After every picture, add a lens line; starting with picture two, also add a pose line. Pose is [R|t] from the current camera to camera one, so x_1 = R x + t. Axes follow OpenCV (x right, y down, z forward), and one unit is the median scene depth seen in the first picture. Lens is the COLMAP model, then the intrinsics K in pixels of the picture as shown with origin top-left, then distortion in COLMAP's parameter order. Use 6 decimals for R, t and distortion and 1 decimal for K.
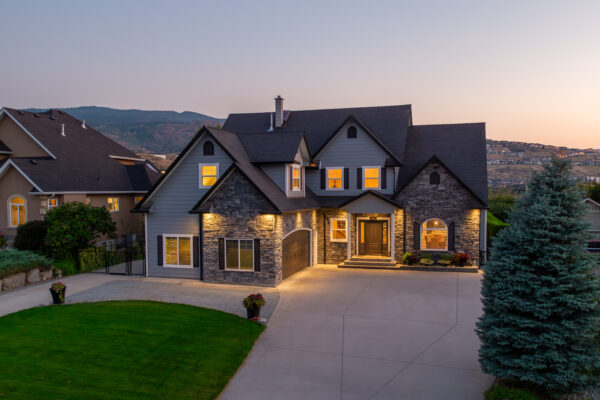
lens RADIAL K [[527.7, 0, 300.8], [0, 527.7, 200.7], [0, 0, 1]] dist [0.003721, 0.013880]
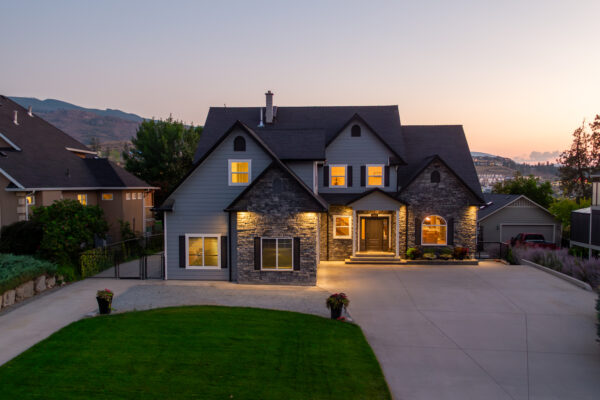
lens RADIAL K [[527.7, 0, 300.4], [0, 527.7, 199.1], [0, 0, 1]] dist [0.003721, 0.013880]
pose [[0.972222, -0.000730, 0.234060, -0.270276], [-0.000478, 0.999987, 0.005104, -0.003523], [-0.234061, -0.005074, 0.972209, 0.039009]]
